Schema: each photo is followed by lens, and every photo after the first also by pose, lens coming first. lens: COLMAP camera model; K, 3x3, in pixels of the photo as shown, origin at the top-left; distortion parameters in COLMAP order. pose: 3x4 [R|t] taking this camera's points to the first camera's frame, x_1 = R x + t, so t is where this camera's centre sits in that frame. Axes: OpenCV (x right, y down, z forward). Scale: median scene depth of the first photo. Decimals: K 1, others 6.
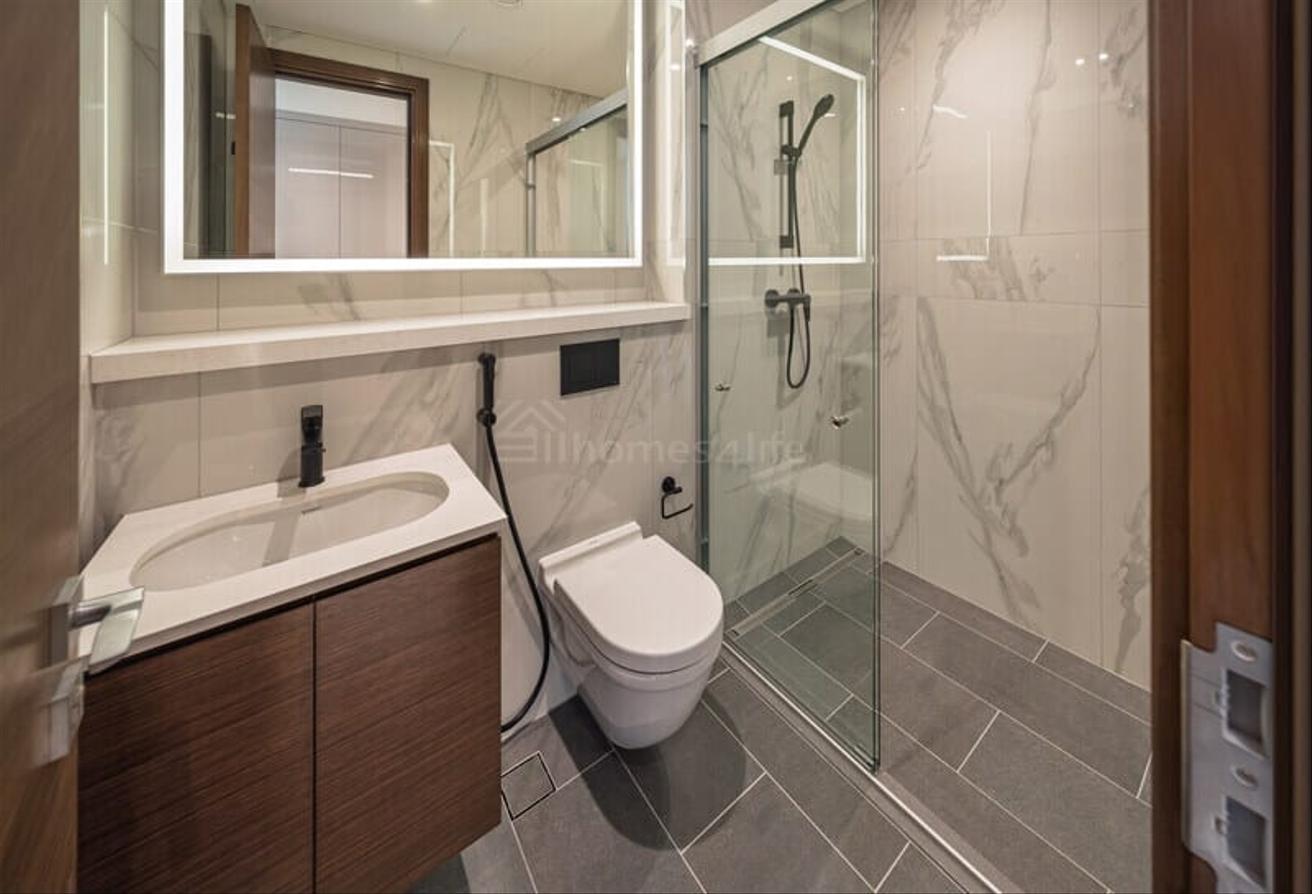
lens RADIAL K [[504.1, 0, 661.5], [0, 504.1, 447.7], [0, 0, 1]] dist [-0.006813, 0.000579]
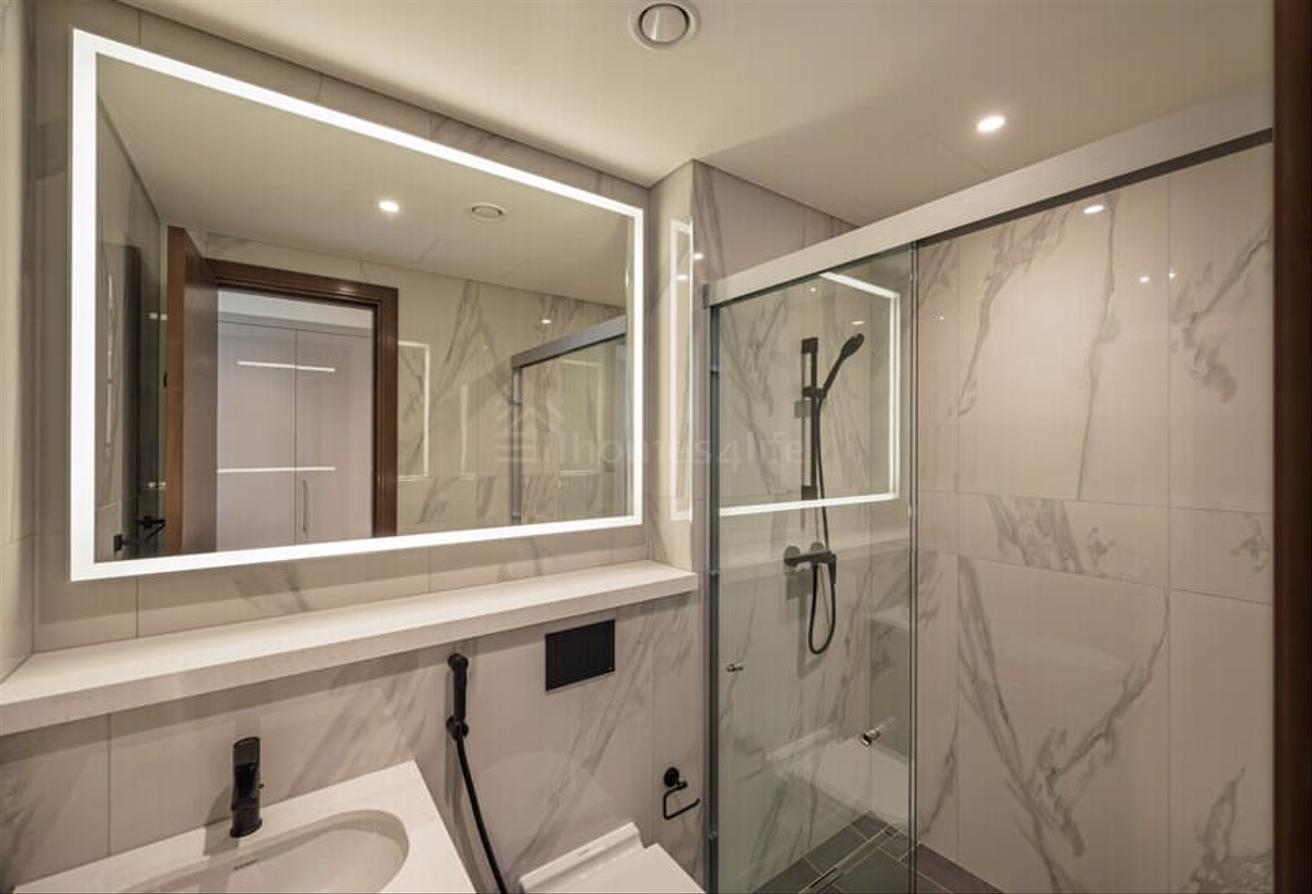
lens RADIAL K [[536.5, 0, 679.3], [0, 536.5, 442.9], [0, 0, 1]] dist [-0.003405, -0.000449]
pose [[0.999899, 0.005366, 0.013185, 0.011794], [-0.005227, 0.999930, -0.010602, -0.484170], [-0.013241, 0.010532, 0.999857, 0.075829]]
